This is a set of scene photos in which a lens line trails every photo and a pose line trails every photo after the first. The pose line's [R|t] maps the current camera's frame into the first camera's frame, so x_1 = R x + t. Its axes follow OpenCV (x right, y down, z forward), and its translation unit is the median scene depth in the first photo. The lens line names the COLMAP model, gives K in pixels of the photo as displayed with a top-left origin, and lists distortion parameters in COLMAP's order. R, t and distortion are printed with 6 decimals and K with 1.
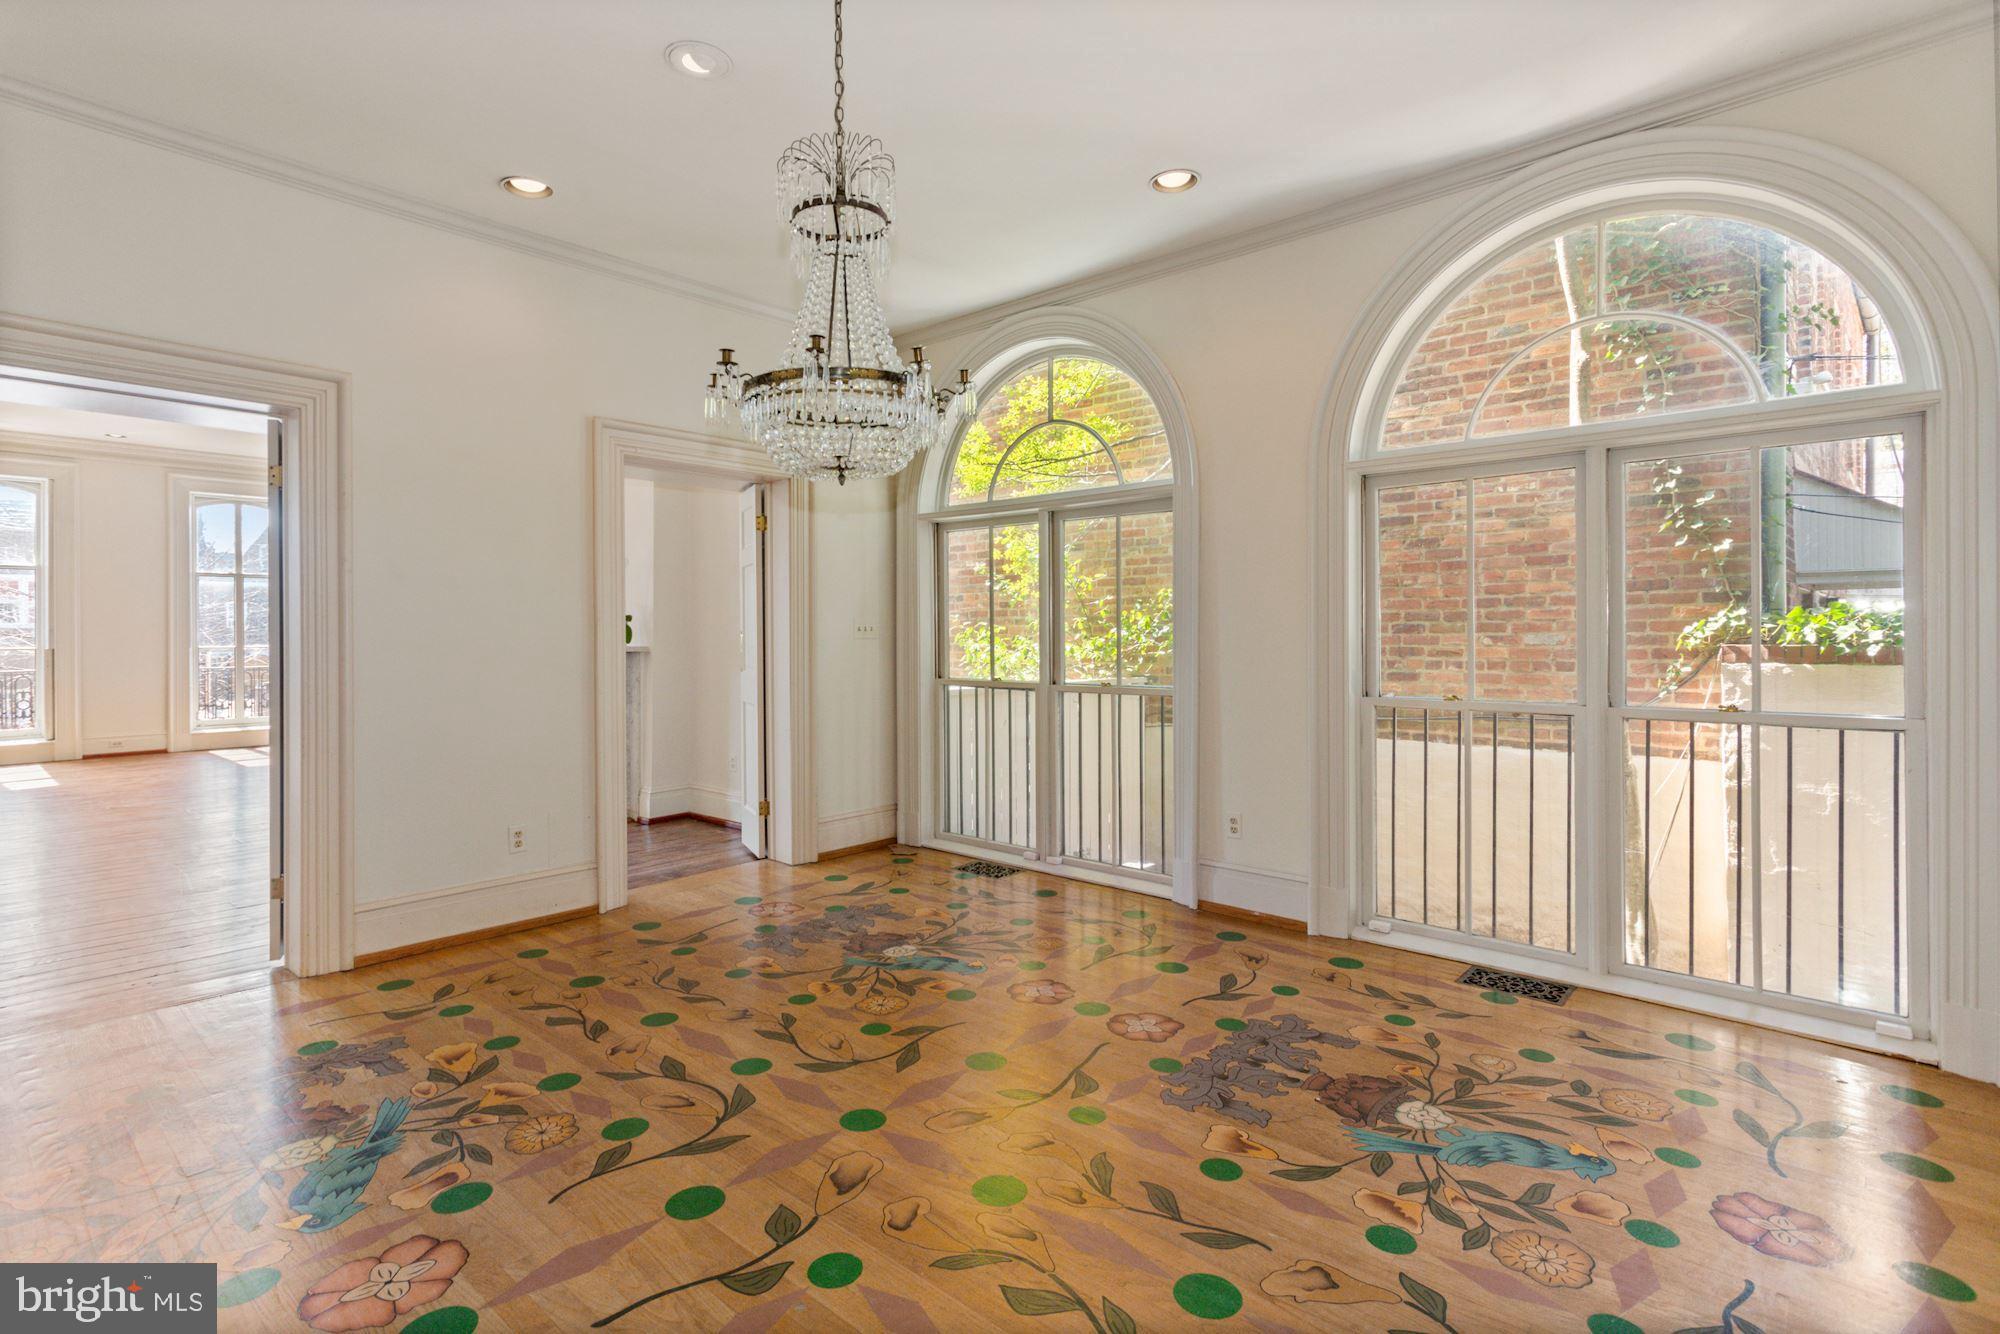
lens RADIAL K [[952.8, 0, 983.3], [0, 952.8, 651.9], [0, 0, 1]] dist [0.006002, 0.000485]
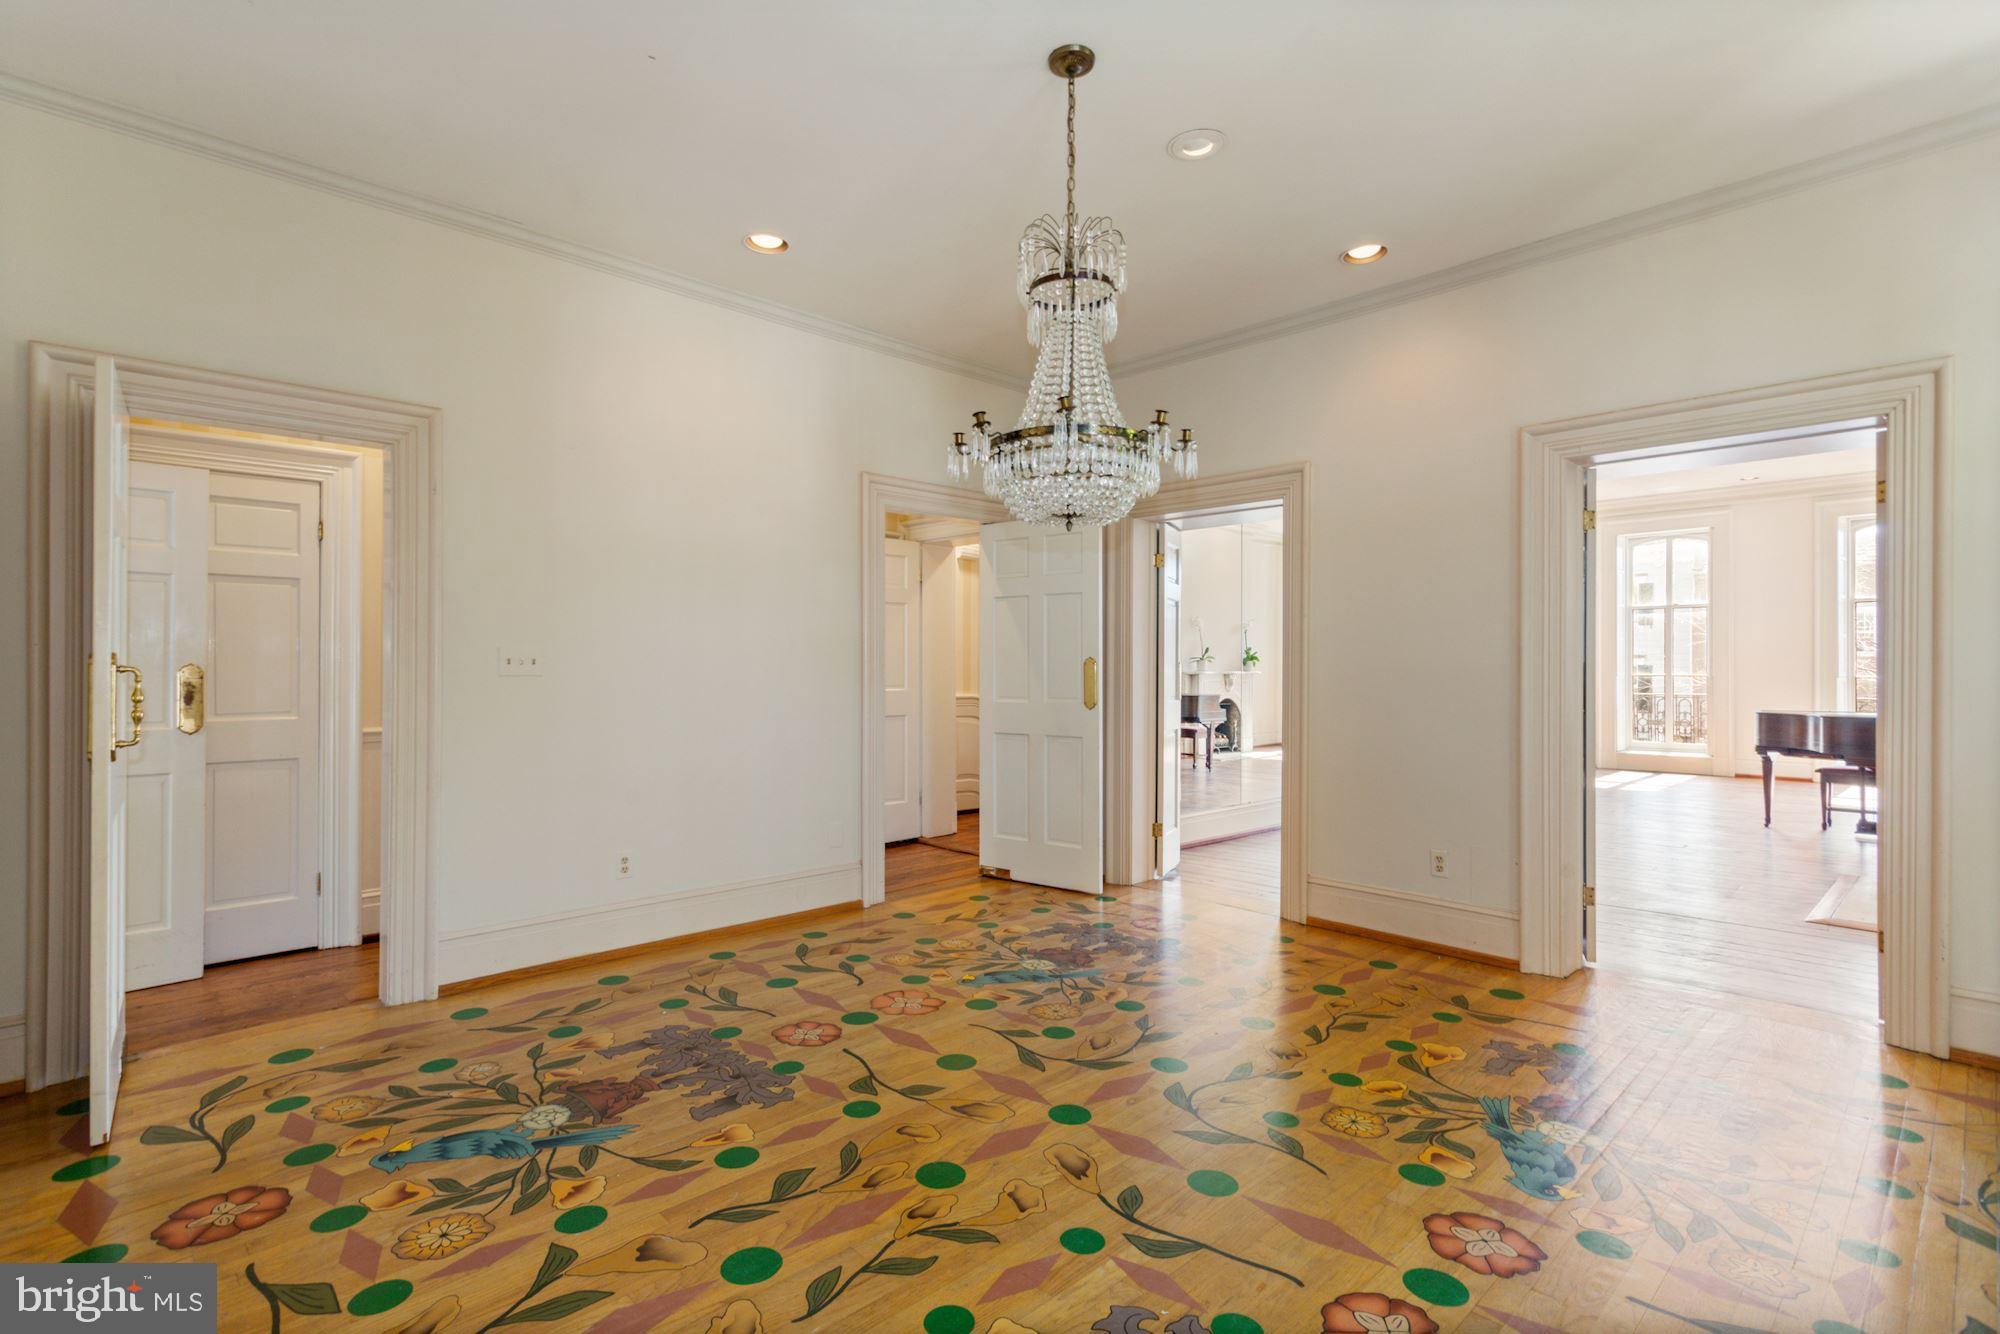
lens RADIAL K [[950.8, 0, 989.3], [0, 950.8, 664.5], [0, 0, 1]] dist [0.004428, 0.000680]
pose [[-0.075646, 0.001762, -0.997133, 0.893190], [-0.018540, 0.999823, 0.003173, -0.019584], [0.996962, 0.018727, -0.075600, 0.918181]]
